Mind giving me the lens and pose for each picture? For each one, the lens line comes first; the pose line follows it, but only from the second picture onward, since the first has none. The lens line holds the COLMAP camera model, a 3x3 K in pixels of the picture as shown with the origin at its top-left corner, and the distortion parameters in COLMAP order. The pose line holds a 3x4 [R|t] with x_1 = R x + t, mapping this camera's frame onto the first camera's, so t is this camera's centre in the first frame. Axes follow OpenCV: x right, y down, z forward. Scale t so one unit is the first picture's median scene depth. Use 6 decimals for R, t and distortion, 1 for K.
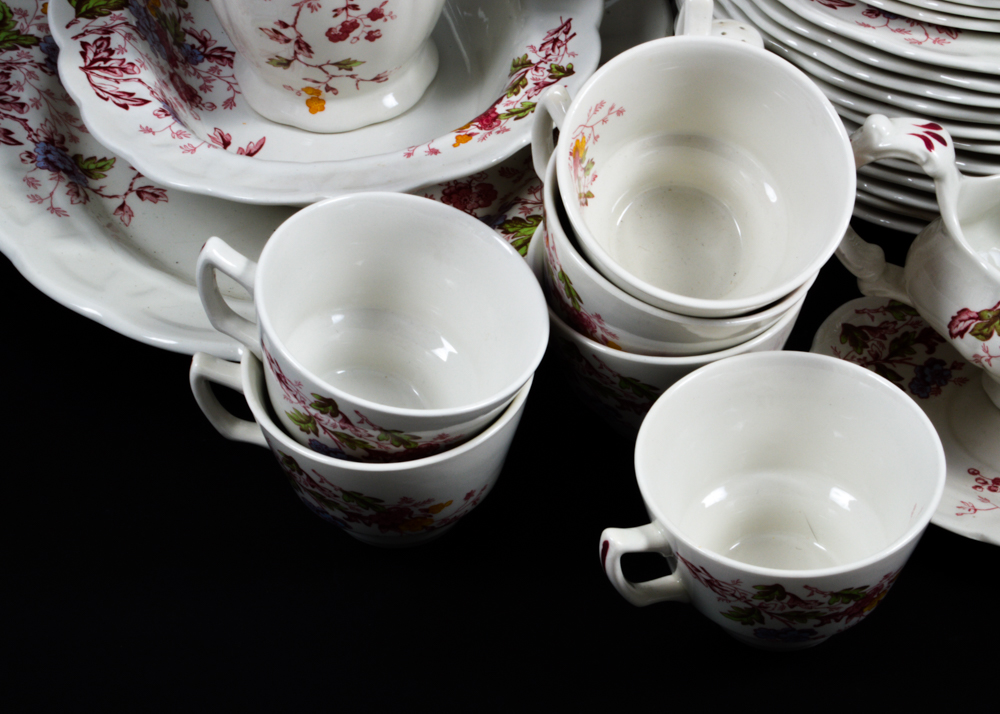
lens RADIAL K [[2481.8, 0, 487.4], [0, 2481.8, 355.4], [0, 0, 1]] dist [-0.027310, 0.038280]
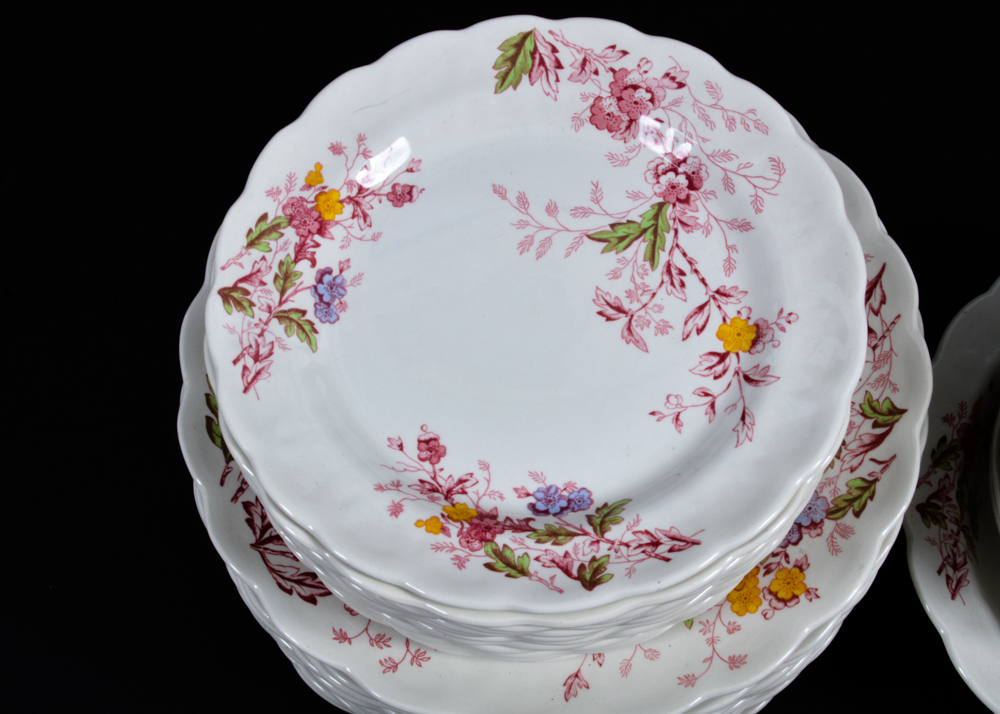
lens RADIAL K [[1566.0, 0, 500.0], [0, 1566.0, 357.0], [0, 0, 1]] dist [-0.051161, 0.006270]
pose [[0.999579, -0.026729, 0.011270, 0.208690], [0.020530, 0.926338, 0.376133, -0.454116], [-0.020494, -0.375743, 0.926497, 0.487620]]
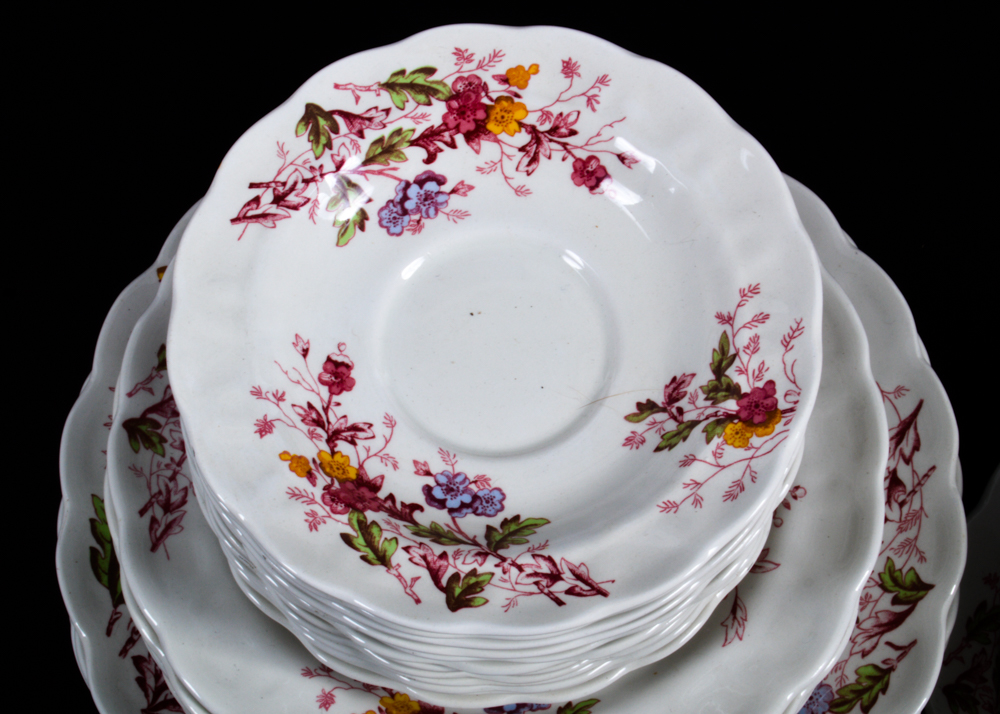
lens RADIAL K [[2481.8, 0, 487.4], [0, 2481.8, 355.4], [0, 0, 1]] dist [-0.027310, 0.038280]
pose [[0.998744, 0.022725, 0.044653, 0.190015], [-0.040018, 0.898078, 0.438012, -0.620525], [-0.030148, -0.439249, 0.897859, 0.349898]]
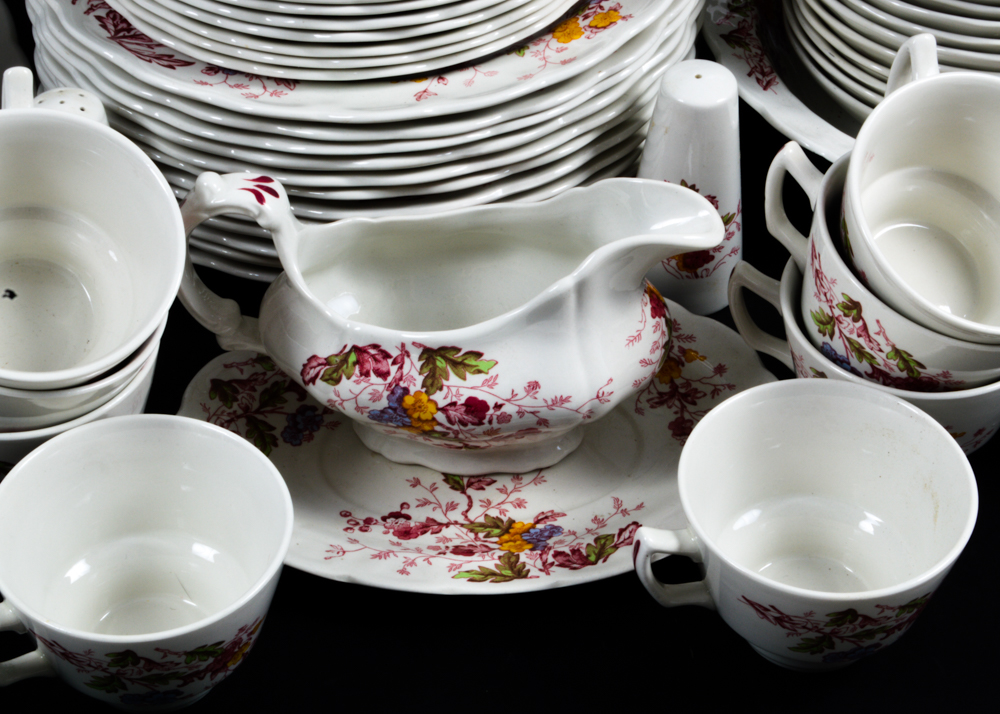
lens RADIAL K [[2481.8, 0, 487.4], [0, 2481.8, 355.4], [0, 0, 1]] dist [-0.027310, 0.038280]
pose [[0.982139, -0.092478, 0.163863, 0.090460], [0.095291, 0.995405, -0.009374, -0.002474], [-0.162244, 0.024821, 0.986438, -0.011438]]
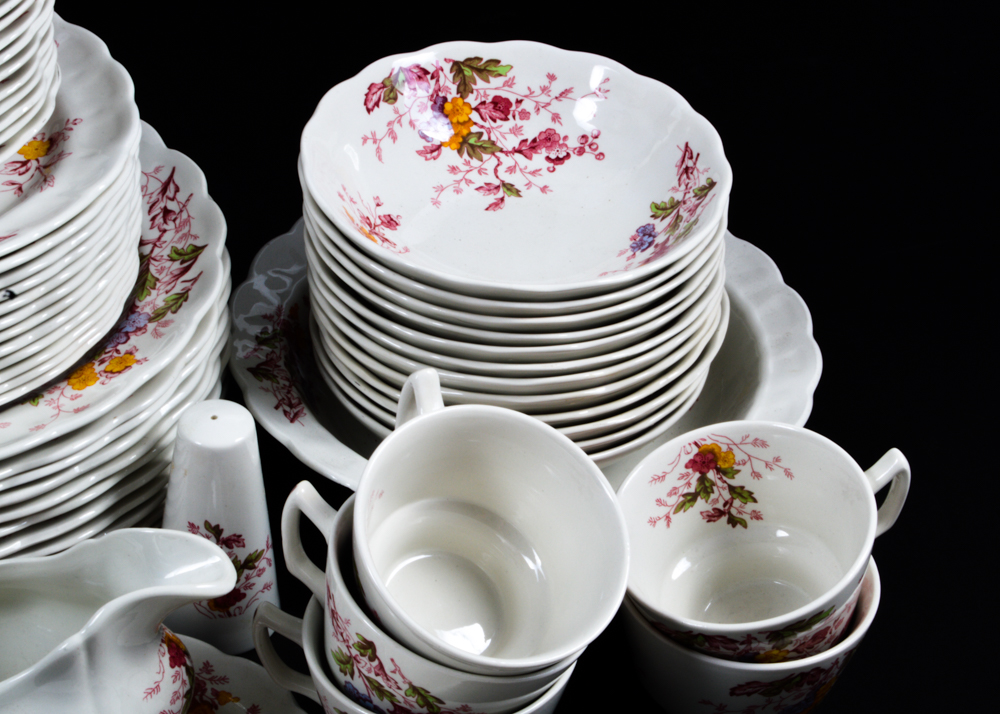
lens RADIAL K [[2481.8, 0, 487.4], [0, 2481.8, 355.4], [0, 0, 1]] dist [-0.027310, 0.038280]
pose [[0.945641, -0.120820, 0.301935, 0.154984], [0.157549, 0.982402, -0.100323, -0.023085], [-0.284501, 0.142440, 0.948035, -0.023043]]
